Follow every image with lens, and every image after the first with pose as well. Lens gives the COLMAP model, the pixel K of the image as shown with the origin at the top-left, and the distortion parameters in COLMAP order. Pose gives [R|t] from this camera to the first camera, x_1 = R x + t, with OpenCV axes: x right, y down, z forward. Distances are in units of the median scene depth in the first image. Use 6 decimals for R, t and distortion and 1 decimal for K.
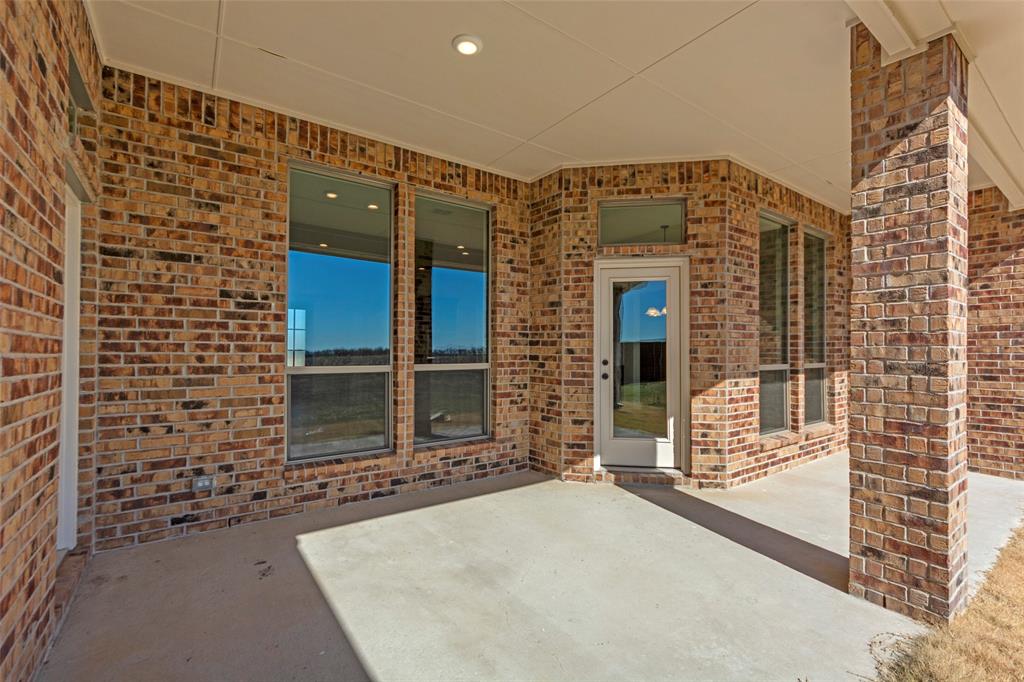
lens RADIAL K [[449.9, 0, 512.4], [0, 449.9, 344.5], [0, 0, 1]] dist [-0.000084, -0.000007]
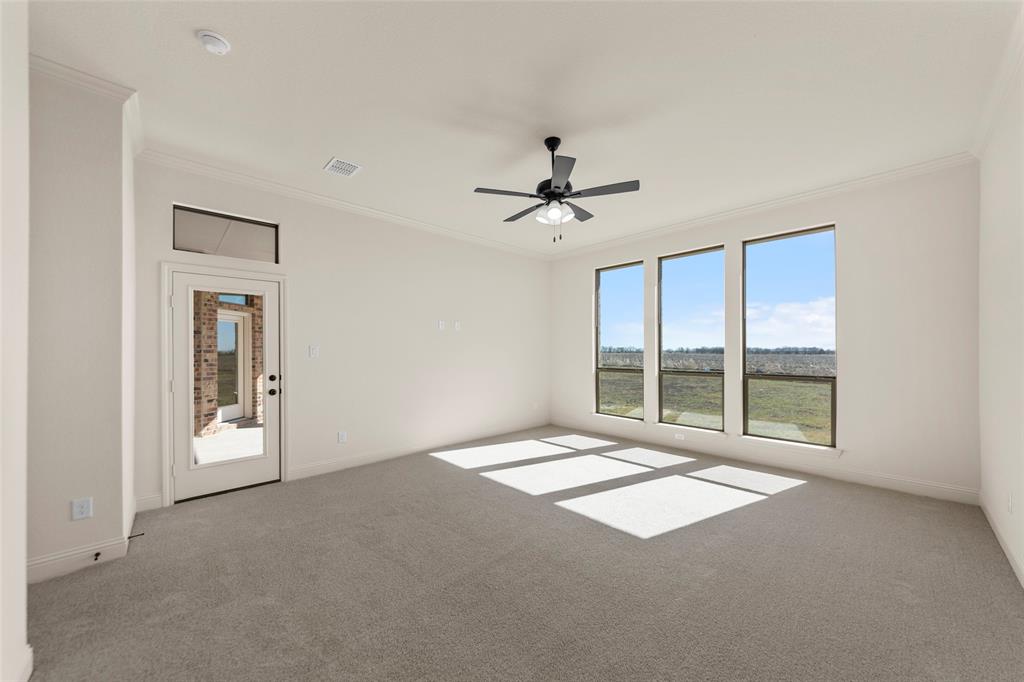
lens RADIAL K [[364.6, 0, 512.8], [0, 364.6, 348.2], [0, 0, 1]] dist [0.000263, 0.000395]
pose [[-0.132682, 0.001164, 0.991158, -1.409621], [-0.010383, 0.999943, -0.002565, -0.040175], [-0.991104, -0.010631, -0.132662, 0.024685]]
